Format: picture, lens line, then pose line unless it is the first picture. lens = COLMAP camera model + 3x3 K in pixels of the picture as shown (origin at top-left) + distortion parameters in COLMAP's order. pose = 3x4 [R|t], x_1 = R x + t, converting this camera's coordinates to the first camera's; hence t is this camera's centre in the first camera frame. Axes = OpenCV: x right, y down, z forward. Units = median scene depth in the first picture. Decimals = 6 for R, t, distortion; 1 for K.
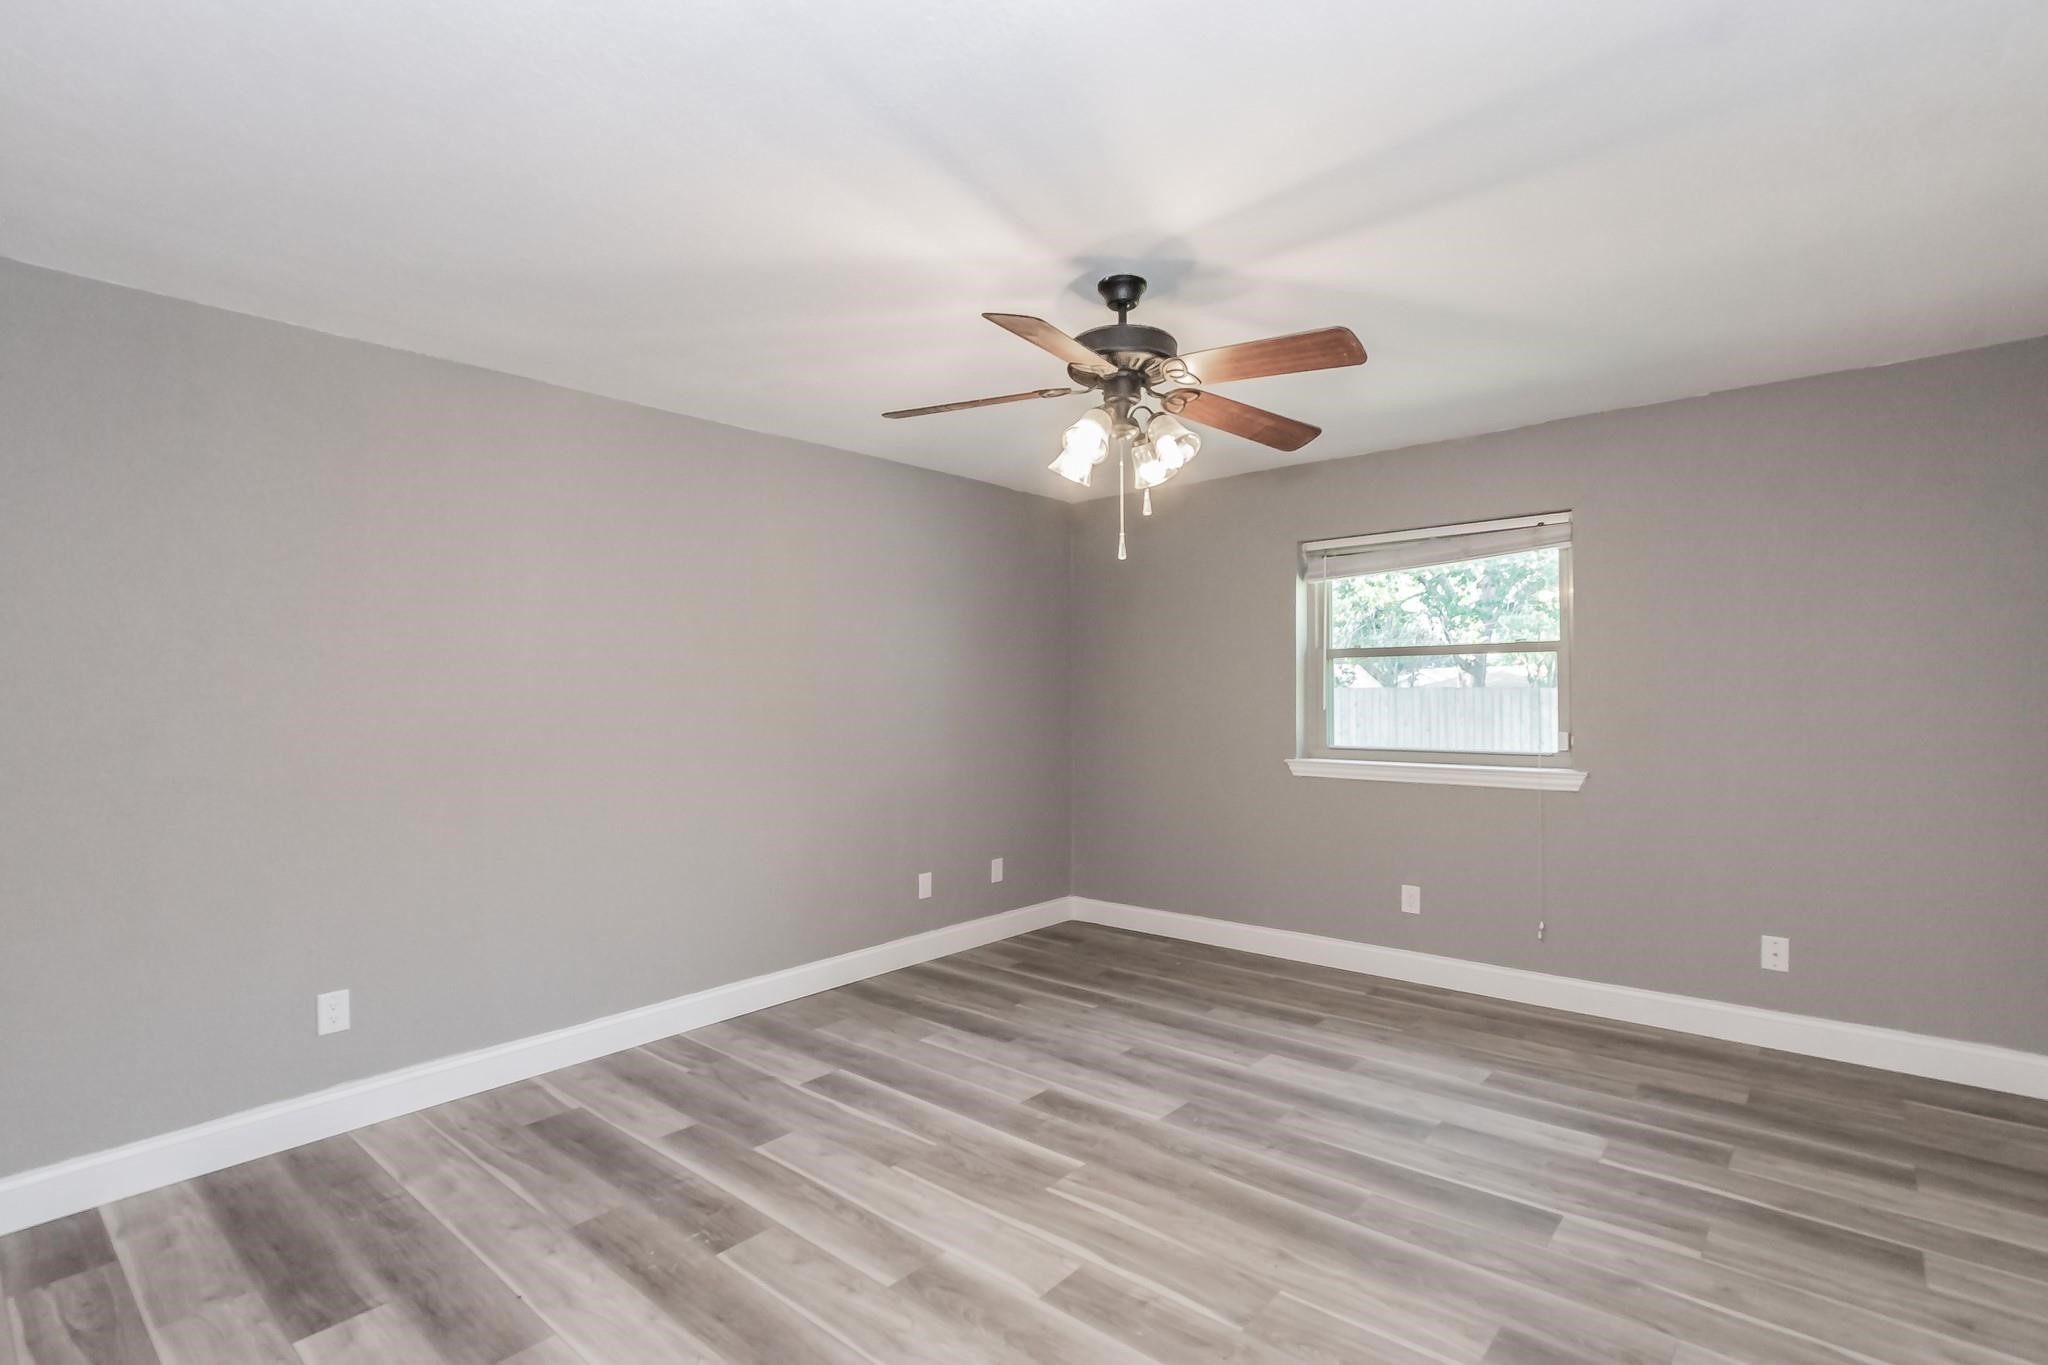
lens RADIAL K [[972.7, 0, 1024.0], [0, 972.7, 682.5], [0, 0, 1]] dist [0.001663, 0.000193]
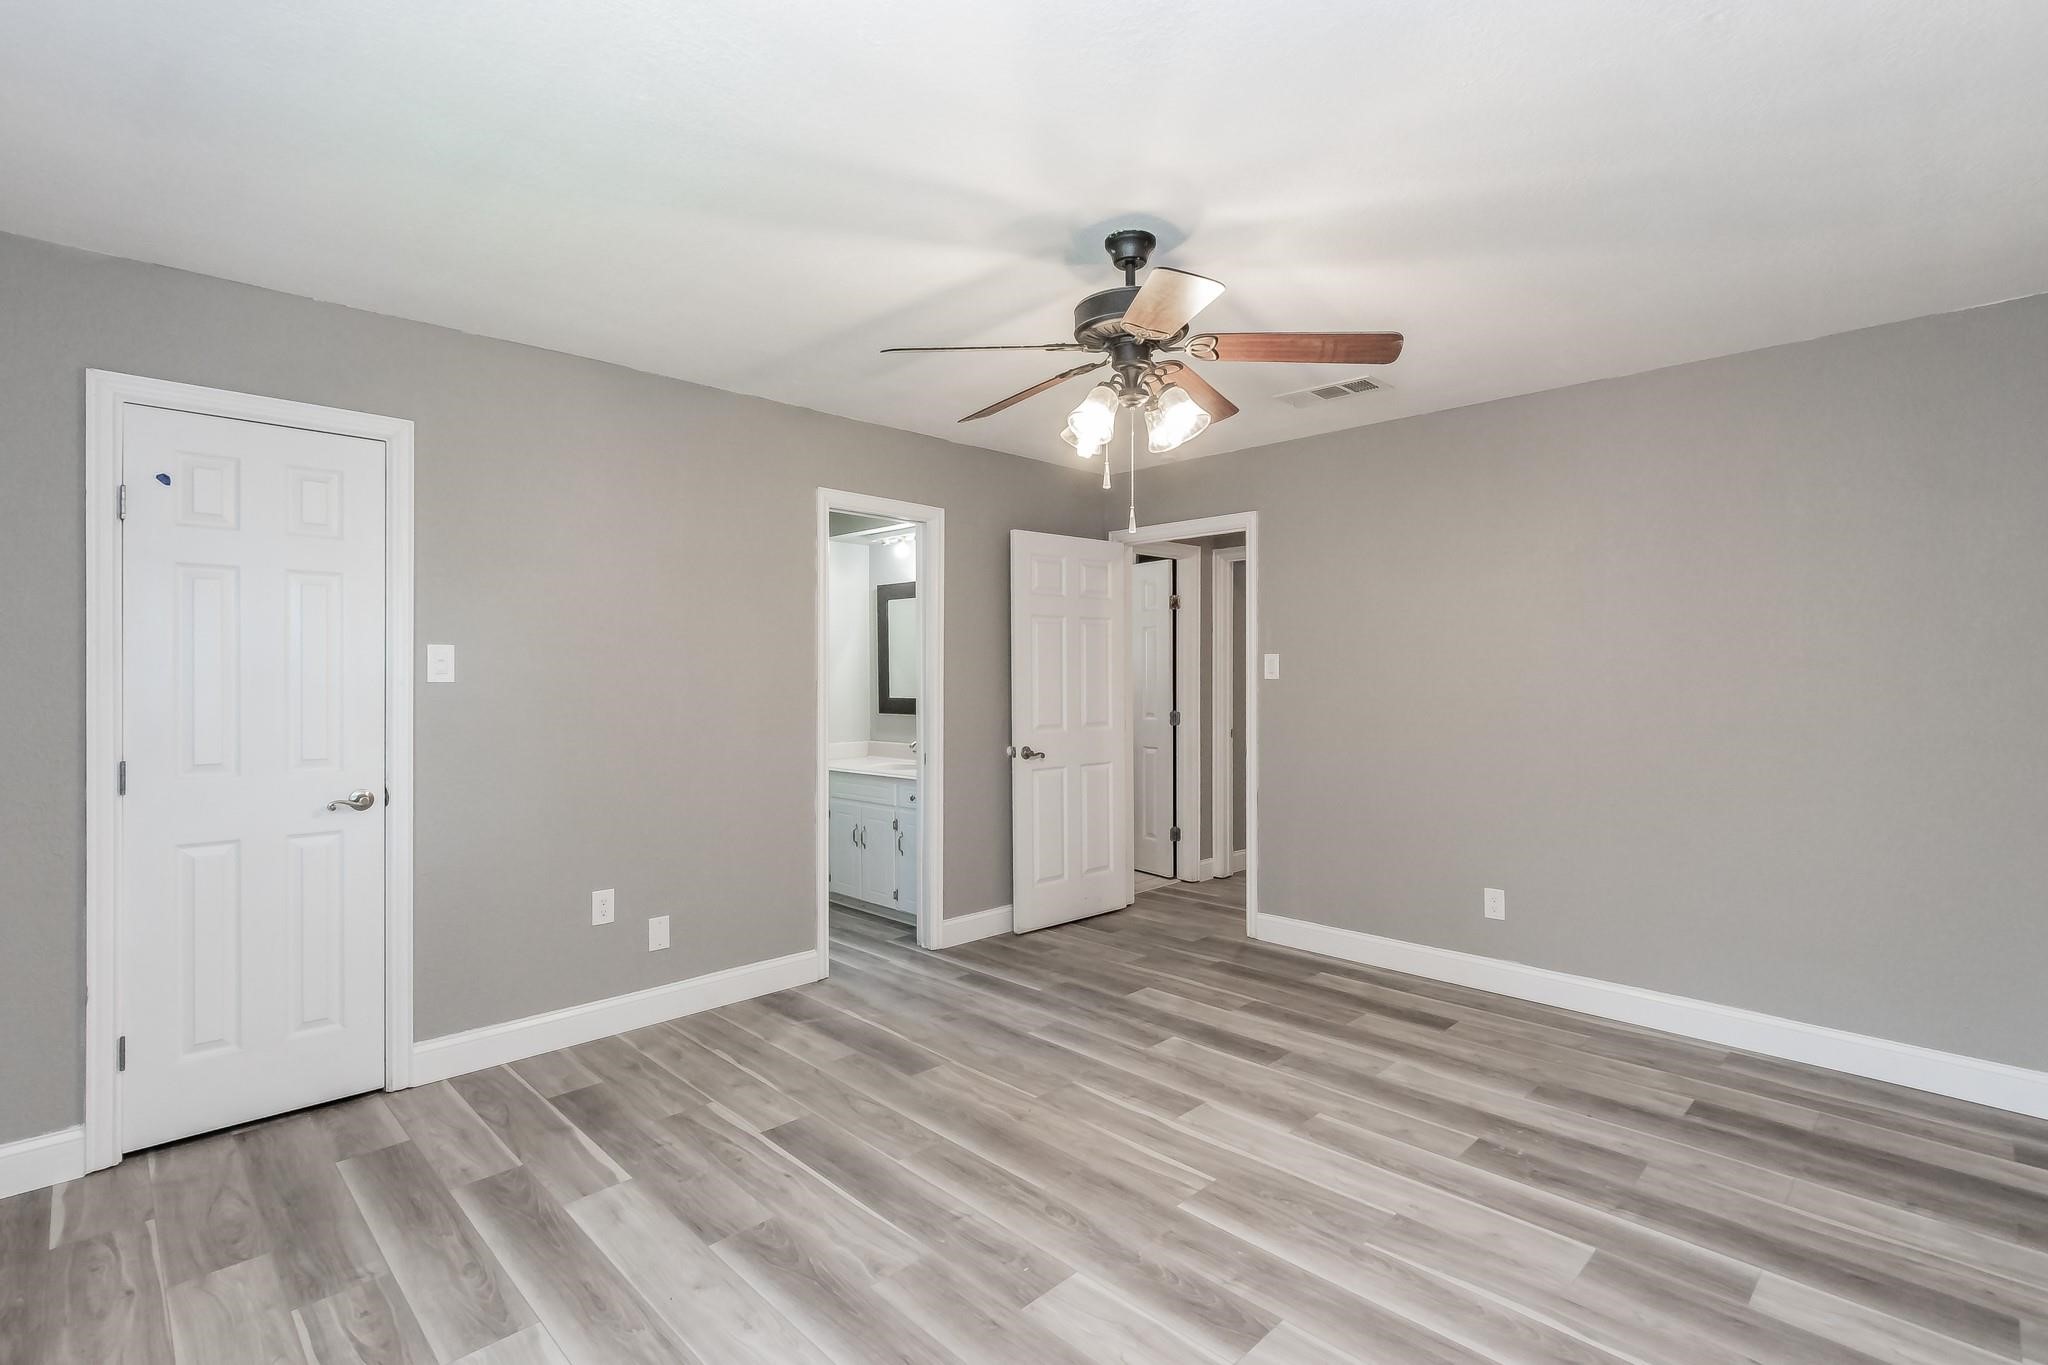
lens RADIAL K [[960.7, 0, 1067.7], [0, 960.7, 677.7], [0, 0, 1]] dist [0.003349, 0.000353]
pose [[-0.999454, 0.006873, 0.032310, 0.126795], [0.006902, 0.999976, 0.000770, 0.007769], [-0.032303, 0.000992, -0.999478, 1.824457]]
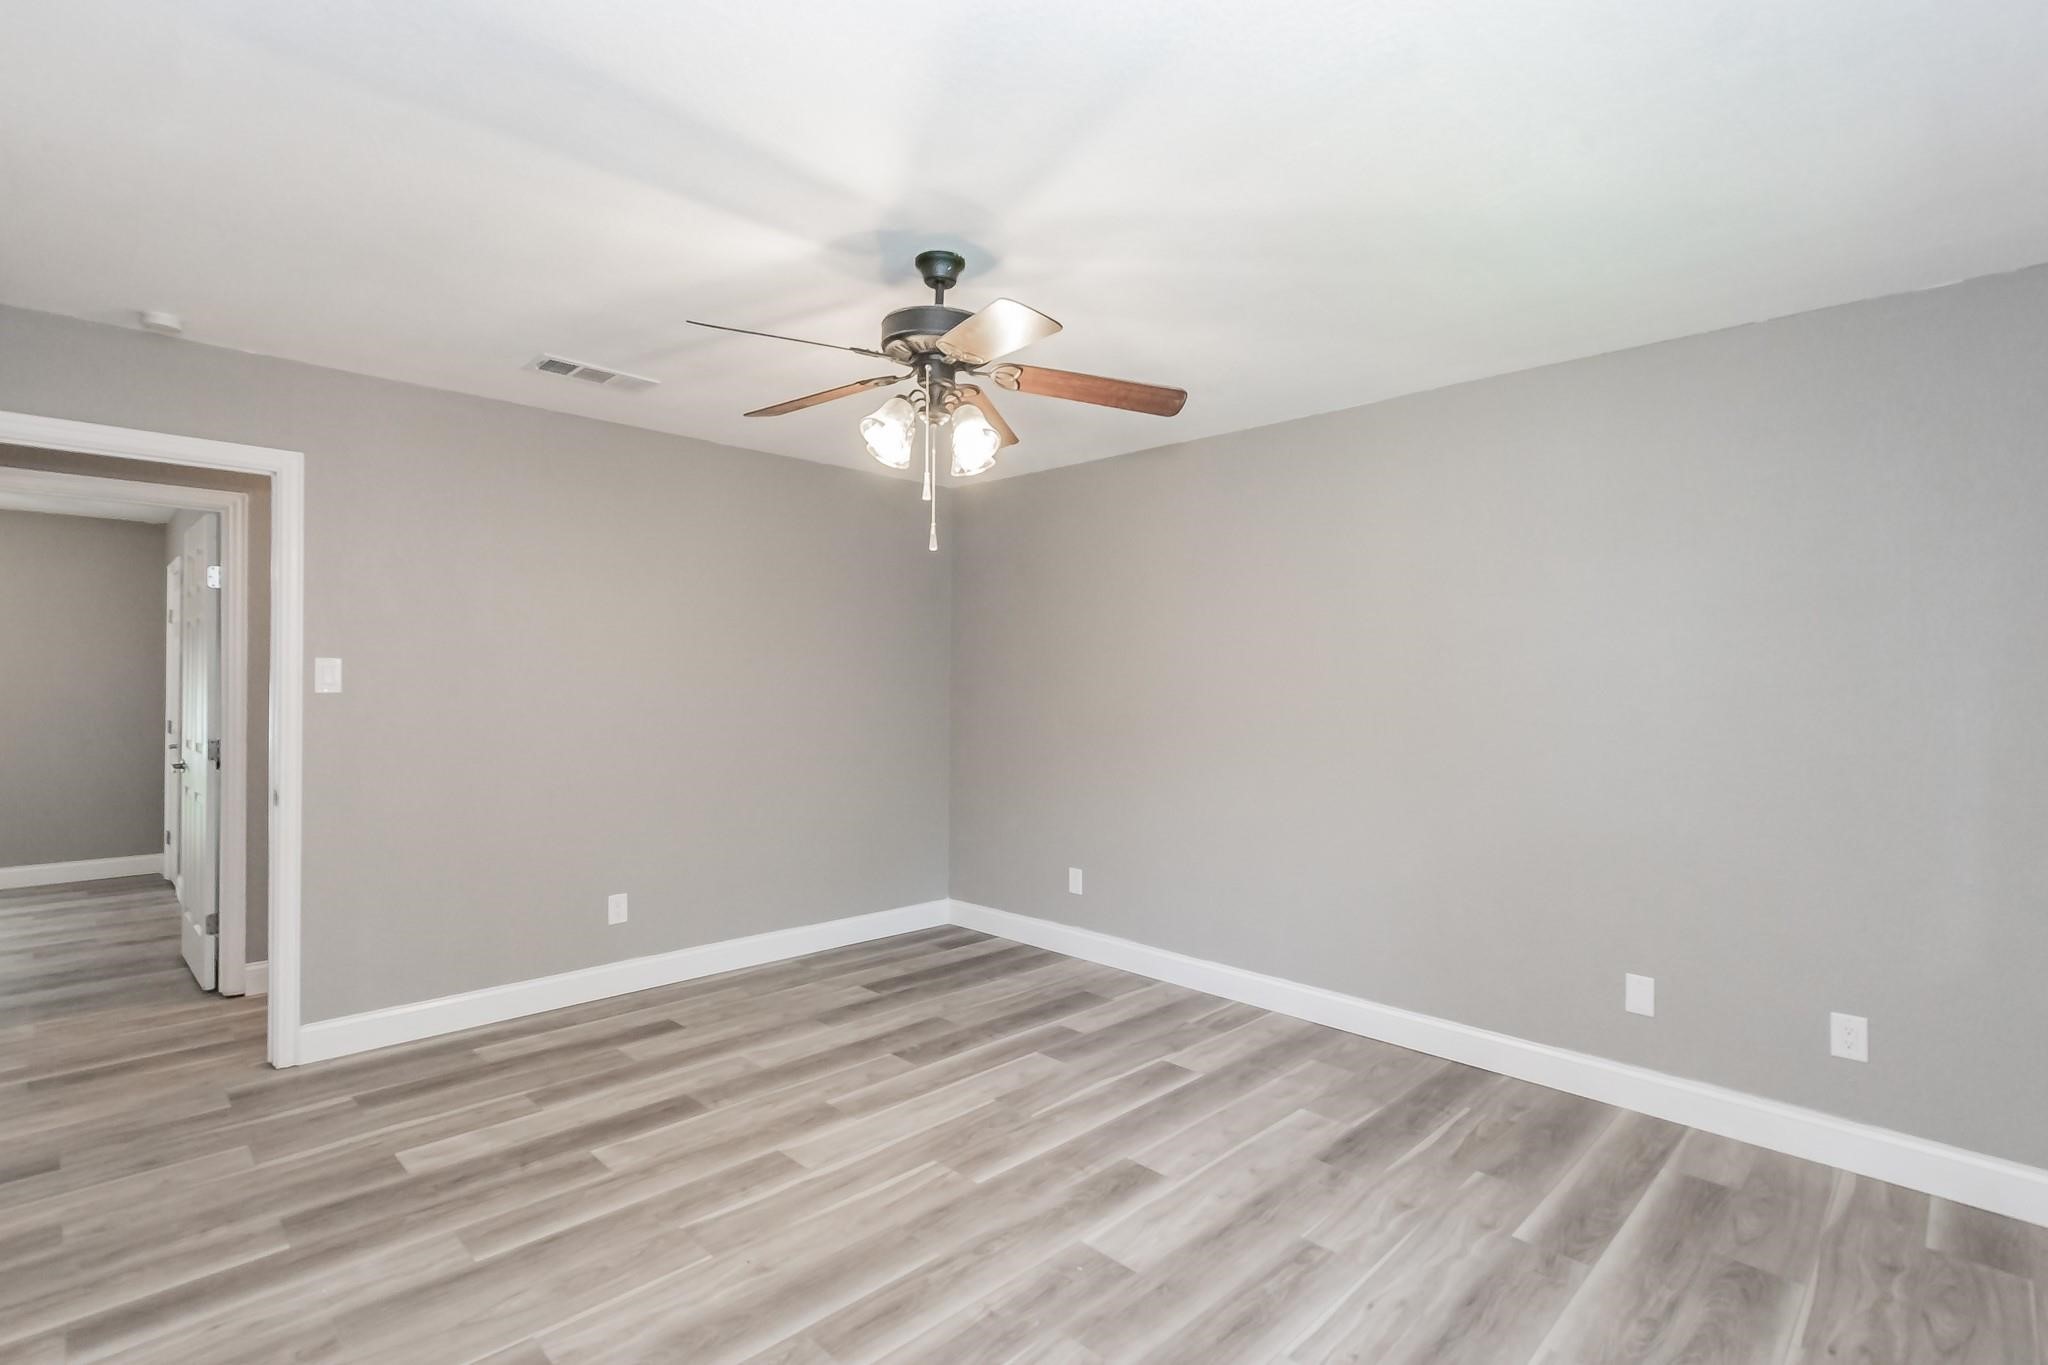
lens RADIAL K [[966.8, 0, 992.6], [0, 966.8, 677.6], [0, 0, 1]] dist [0.002174, 0.000007]
pose [[-0.077563, 0.003169, -0.996982, 0.983329], [-0.000546, 0.999995, 0.003221, -0.009844], [0.996987, 0.000795, -0.077560, 1.053801]]
